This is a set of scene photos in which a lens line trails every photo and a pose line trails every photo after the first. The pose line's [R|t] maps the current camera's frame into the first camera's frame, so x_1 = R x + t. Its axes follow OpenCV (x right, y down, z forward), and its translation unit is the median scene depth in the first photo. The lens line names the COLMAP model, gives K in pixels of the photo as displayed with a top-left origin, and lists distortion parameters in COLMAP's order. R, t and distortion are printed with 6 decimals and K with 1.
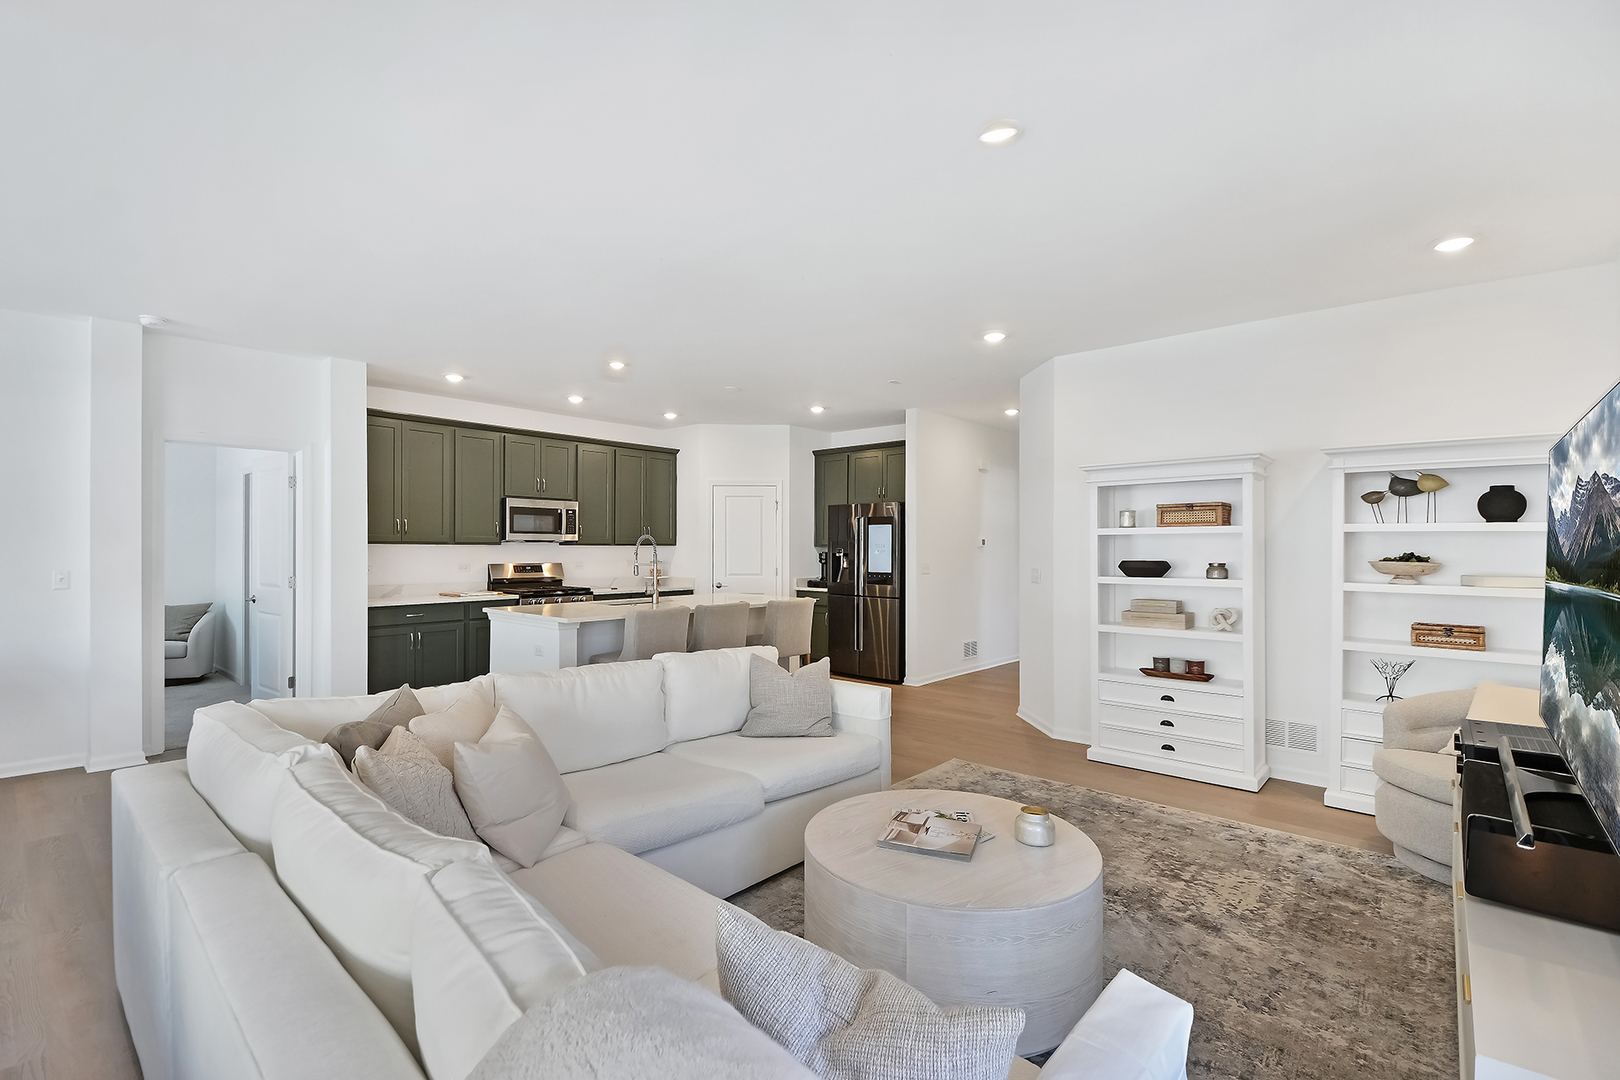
lens RADIAL K [[714.9, 0, 823.9], [0, 714.9, 536.1], [0, 0, 1]] dist [0.002556, -0.008675]
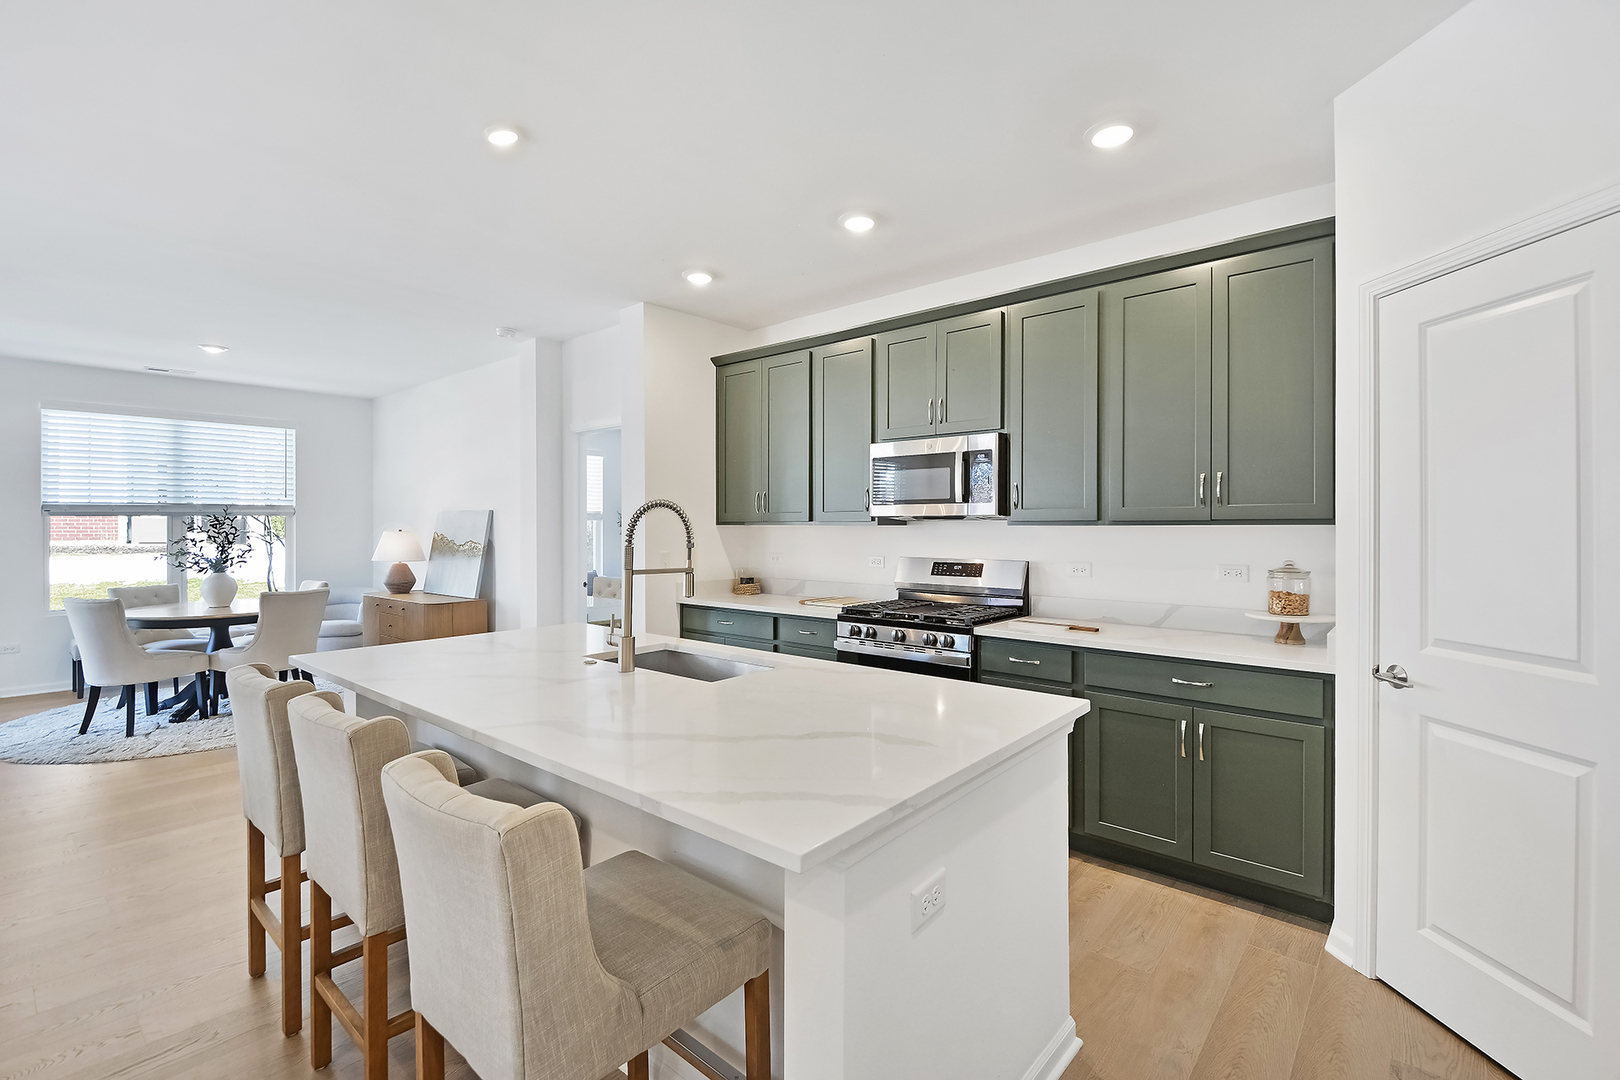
lens RADIAL K [[714.9, 0, 806.8], [0, 714.9, 537.6], [0, 0, 1]] dist [0.002556, -0.008675]
pose [[-0.008992, 0.013842, -0.999864, 0.137560], [0.015394, 0.999788, 0.013703, 0.013484], [0.999841, -0.015269, -0.009203, 0.950089]]
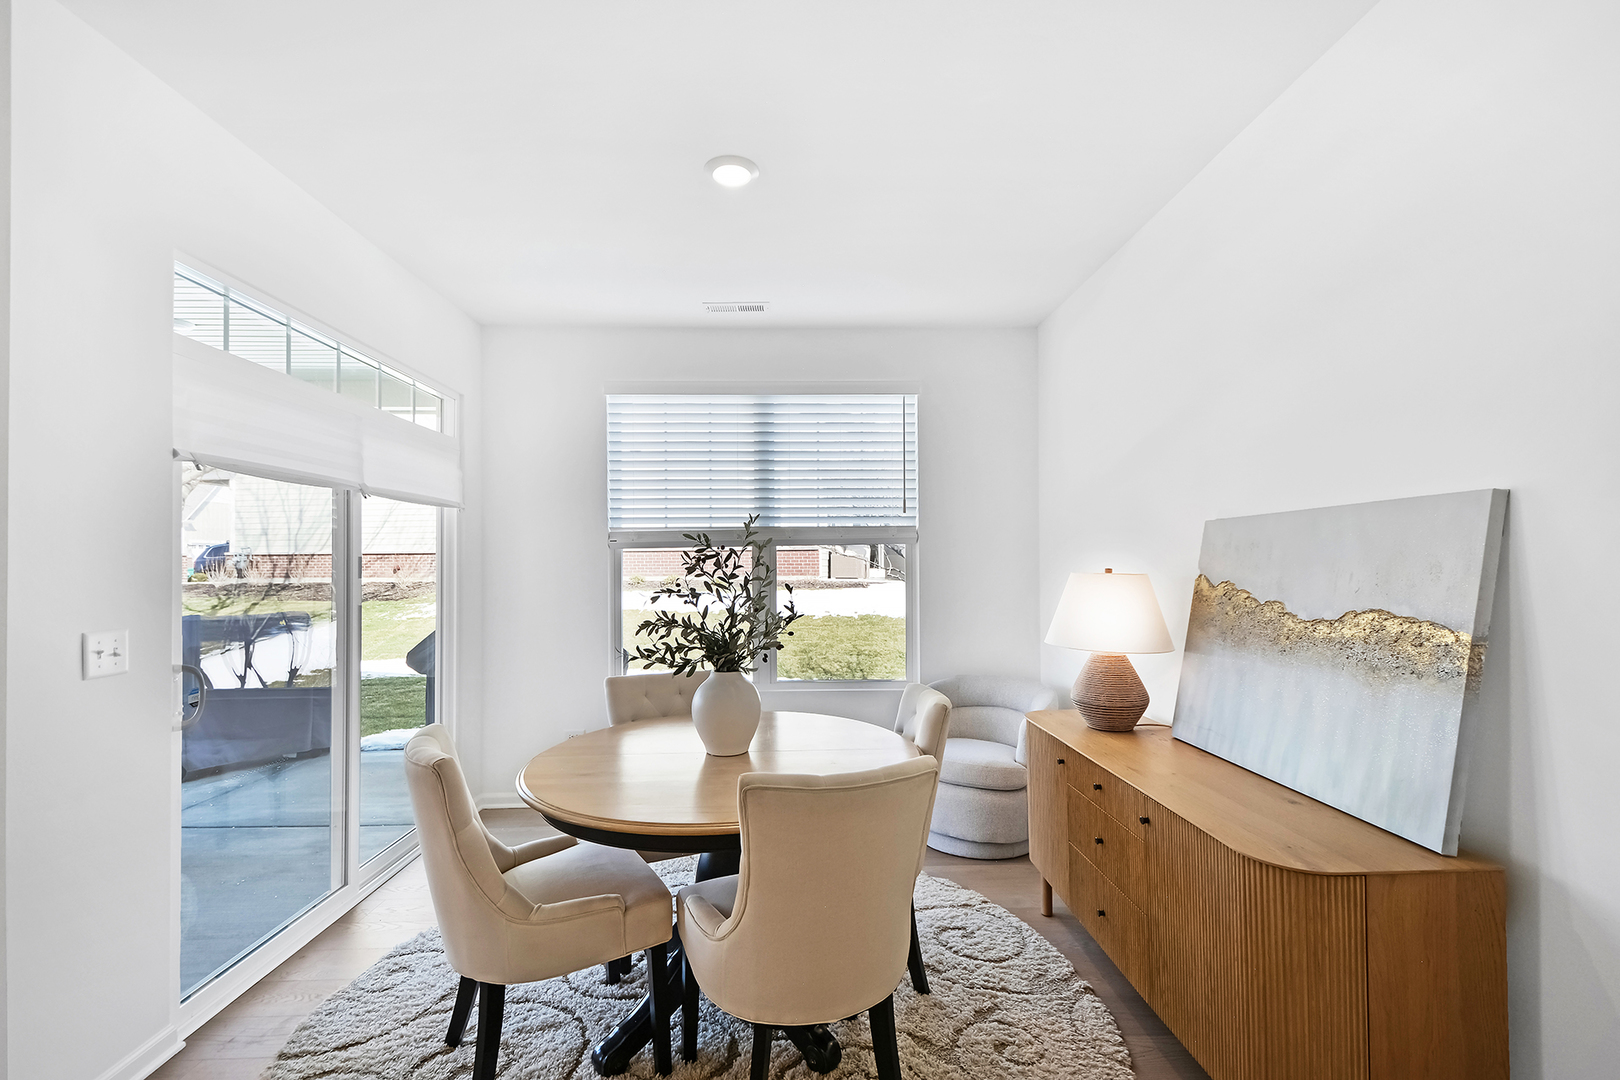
lens RADIAL K [[714.9, 0, 801.8], [0, 714.9, 541.2], [0, 0, 1]] dist [0.002556, -0.008675]
pose [[-0.757256, -0.016707, -0.652905, -0.463646], [0.015893, 0.998905, -0.043993, 0.006680], [0.652925, -0.043690, -0.756161, 0.564041]]
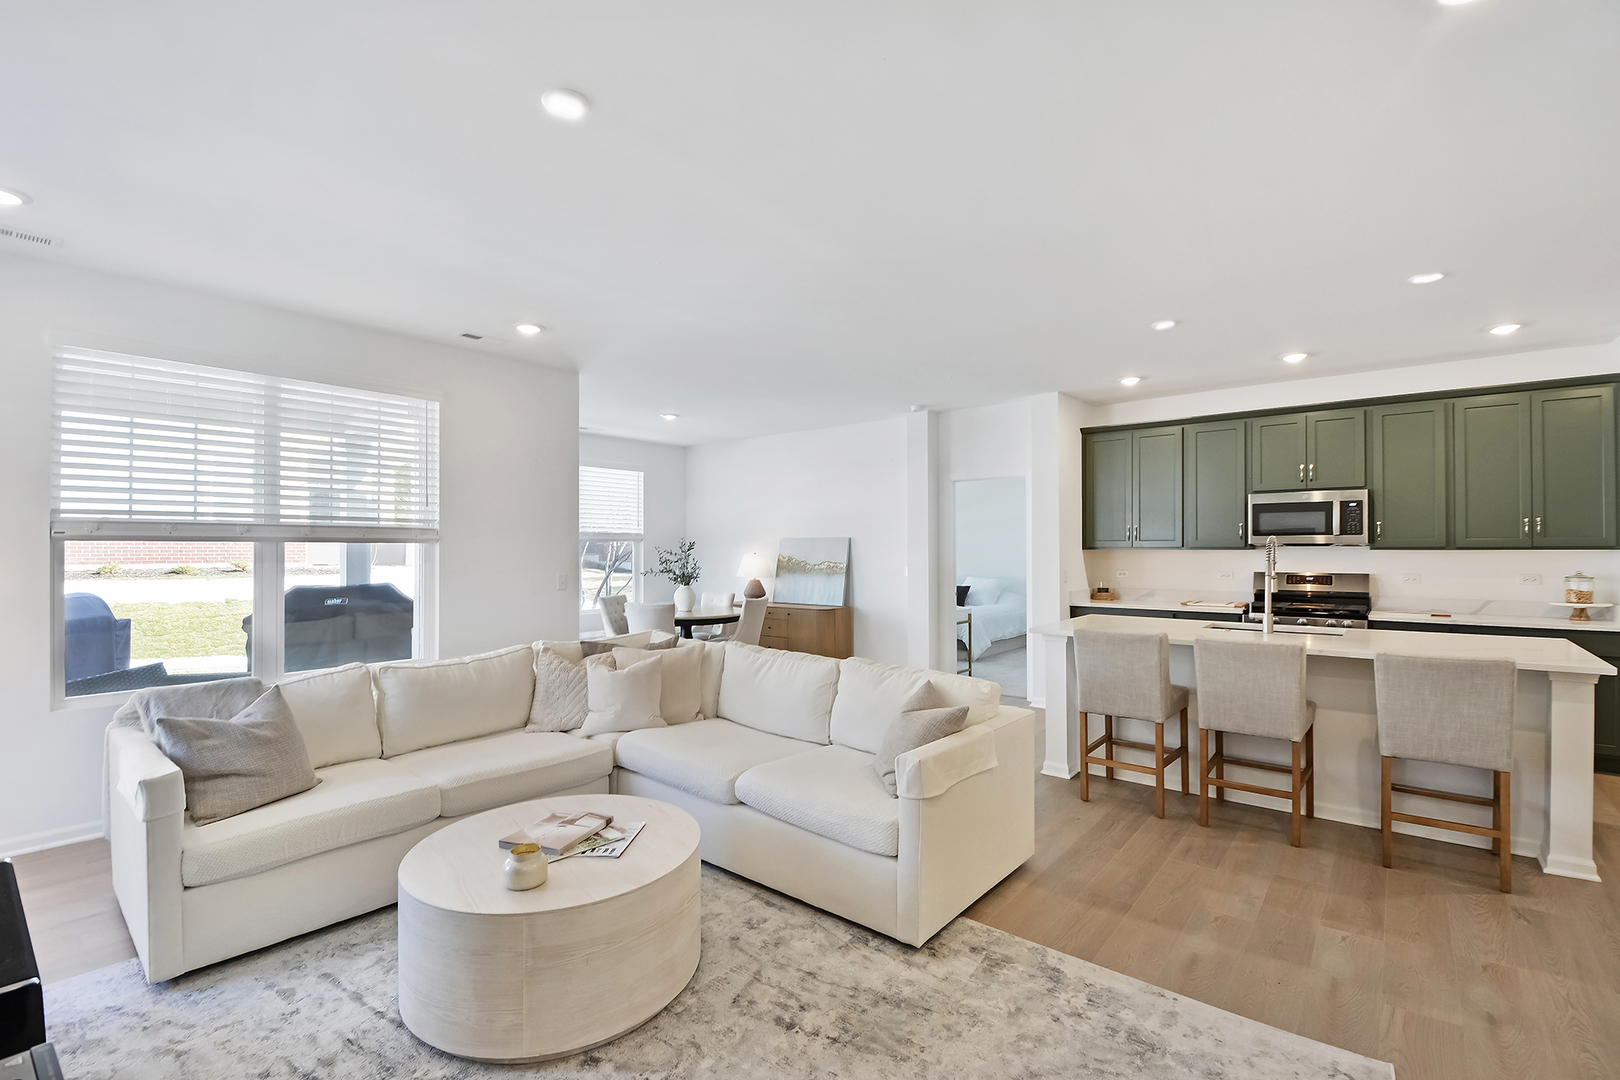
lens RADIAL K [[714.9, 0, 814.8], [0, 714.9, 560.1], [0, 0, 1]] dist [0.002556, -0.008675]
pose [[0.010116, 0.011460, -0.999883, 0.403106], [0.016355, 0.999799, 0.011624, 0.006514], [0.999815, -0.016471, 0.009927, 0.469495]]
